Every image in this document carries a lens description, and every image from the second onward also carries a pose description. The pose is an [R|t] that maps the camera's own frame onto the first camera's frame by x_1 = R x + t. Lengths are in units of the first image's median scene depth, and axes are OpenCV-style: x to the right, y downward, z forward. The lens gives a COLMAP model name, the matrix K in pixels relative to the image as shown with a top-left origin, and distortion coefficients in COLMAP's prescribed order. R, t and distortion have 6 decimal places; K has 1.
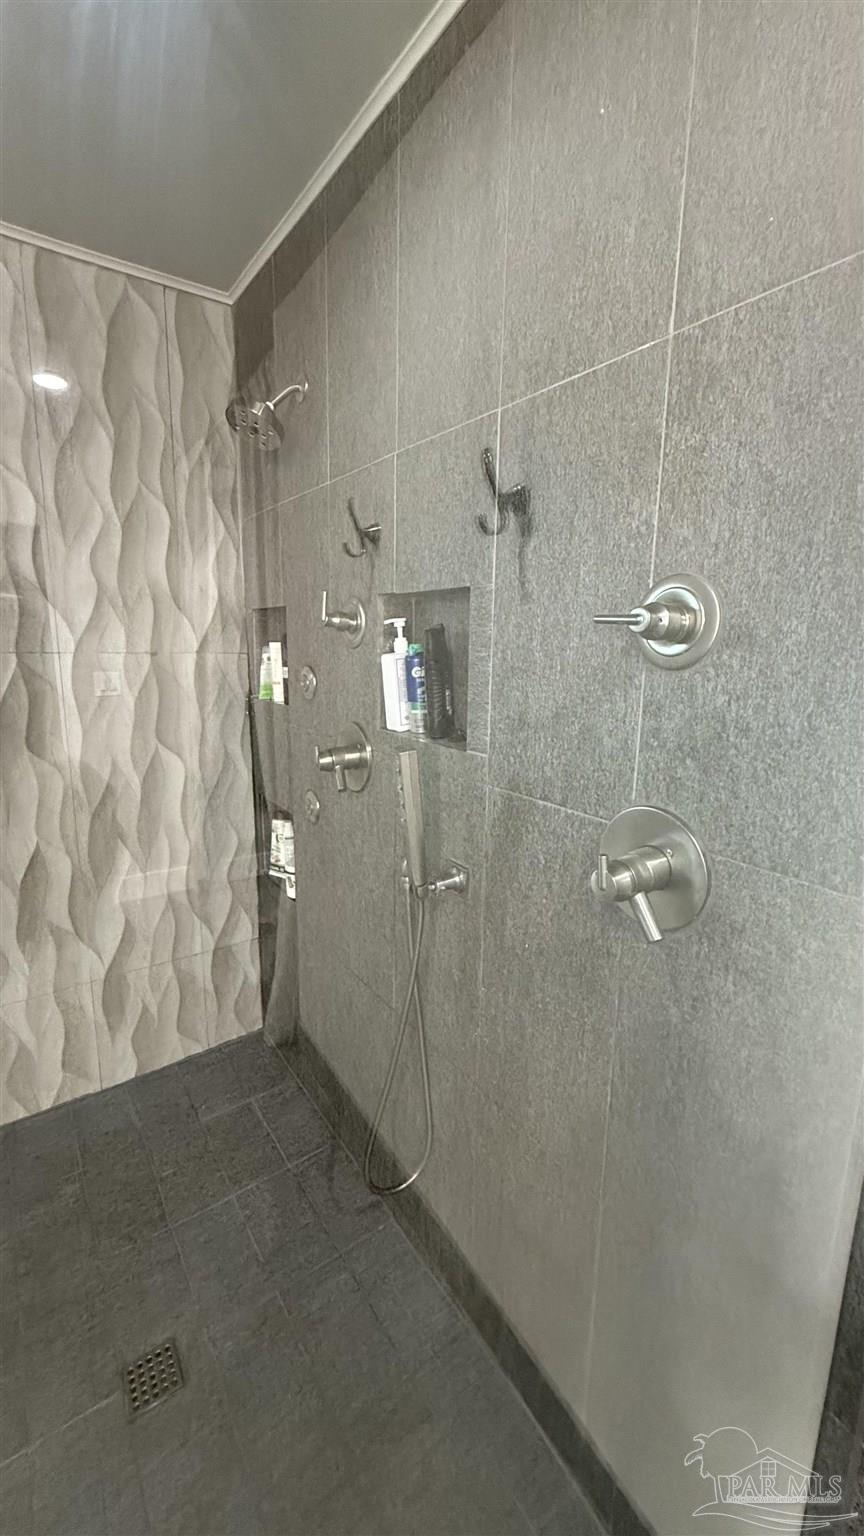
lens RADIAL K [[620.7, 0, 432.7], [0, 620.7, 763.3], [0, 0, 1]] dist [0.001669, 0.000015]
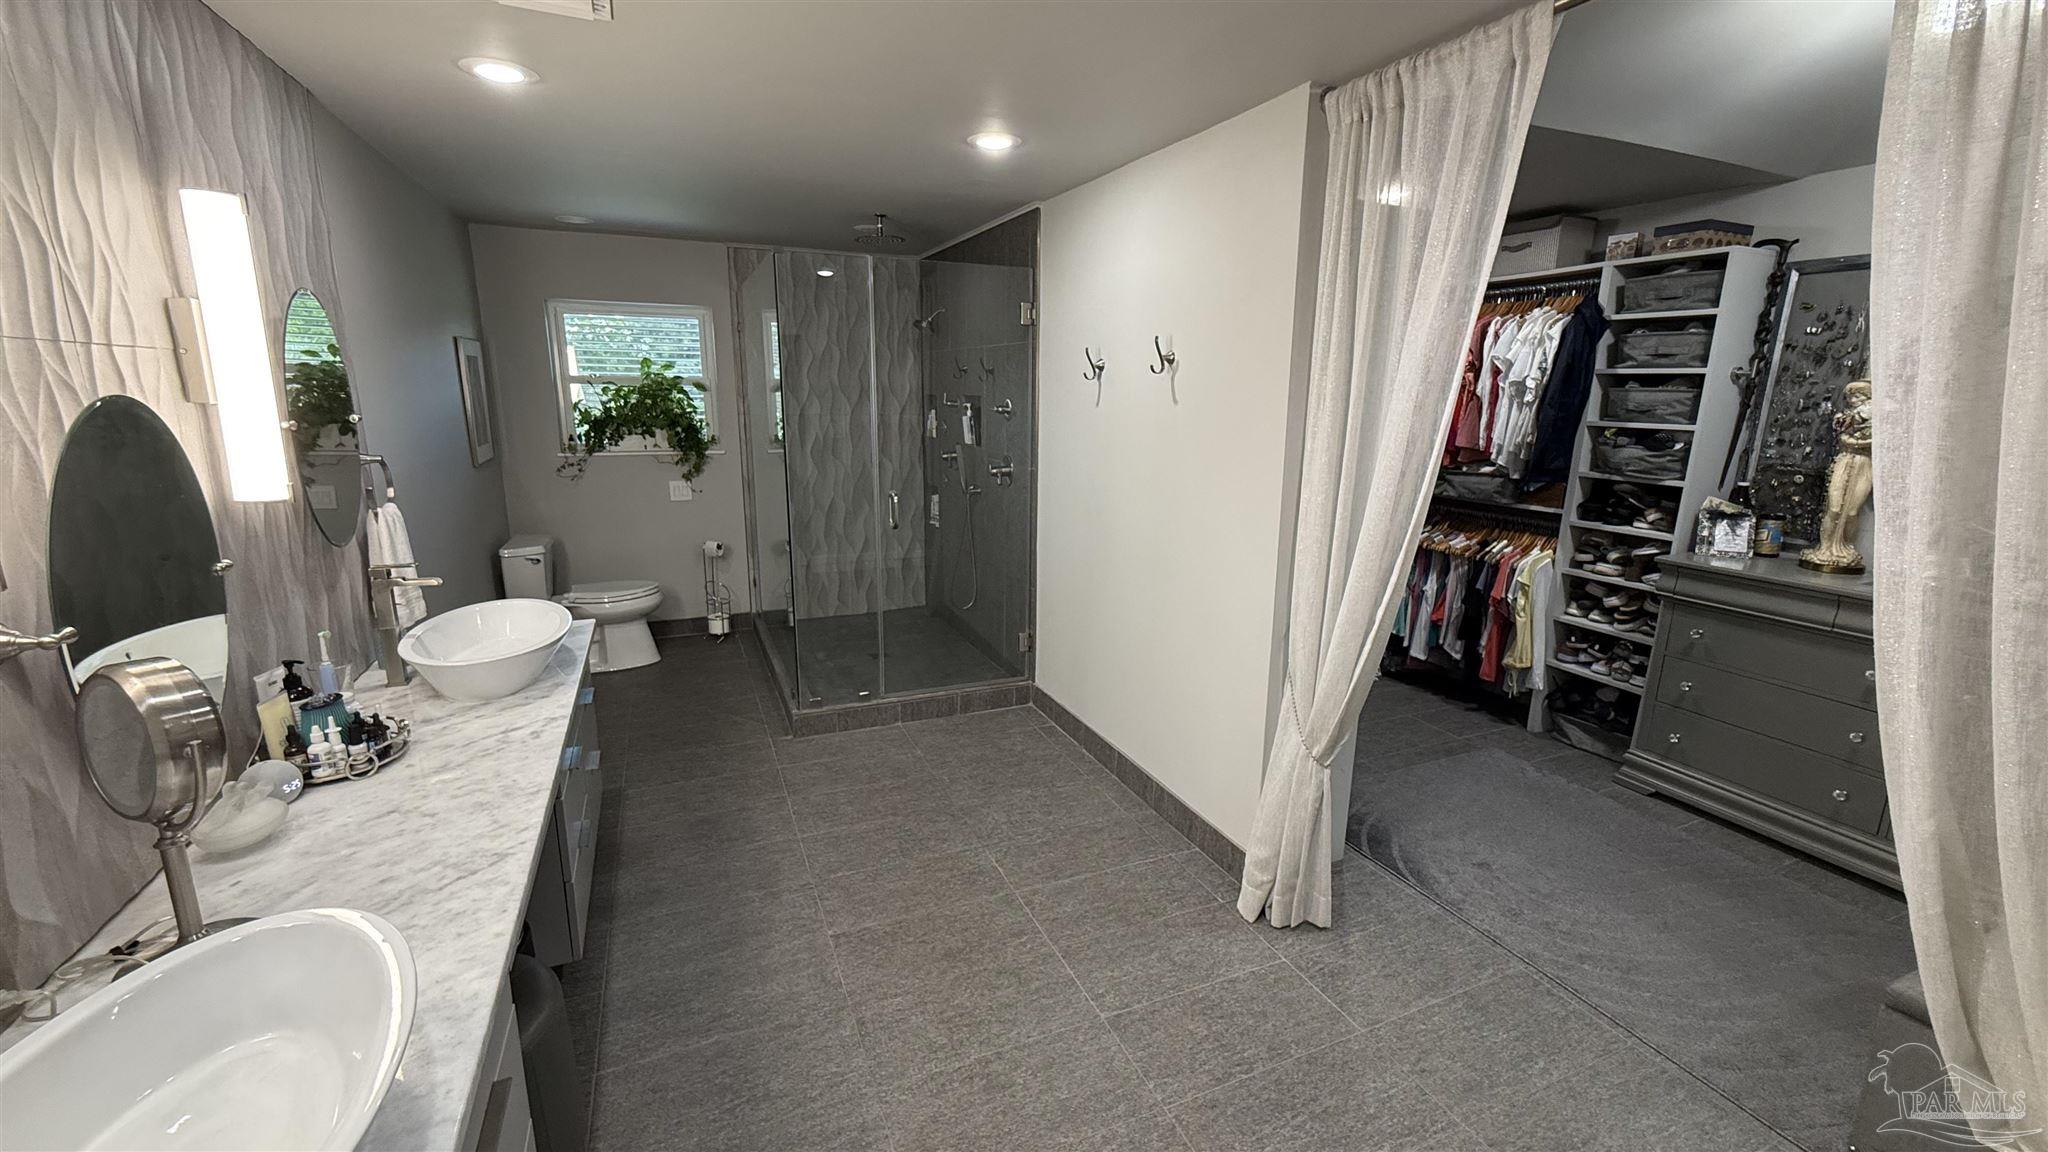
lens RADIAL K [[827.6, 0, 1022.9], [0, 827.6, 579.7], [0, 0, 1]] dist [0.001669, 0.000015]
pose [[0.977511, 0.042531, -0.206550, 0.673516], [-0.036045, 0.998735, 0.035068, 0.286868], [0.207780, -0.026835, 0.977807, -1.782235]]
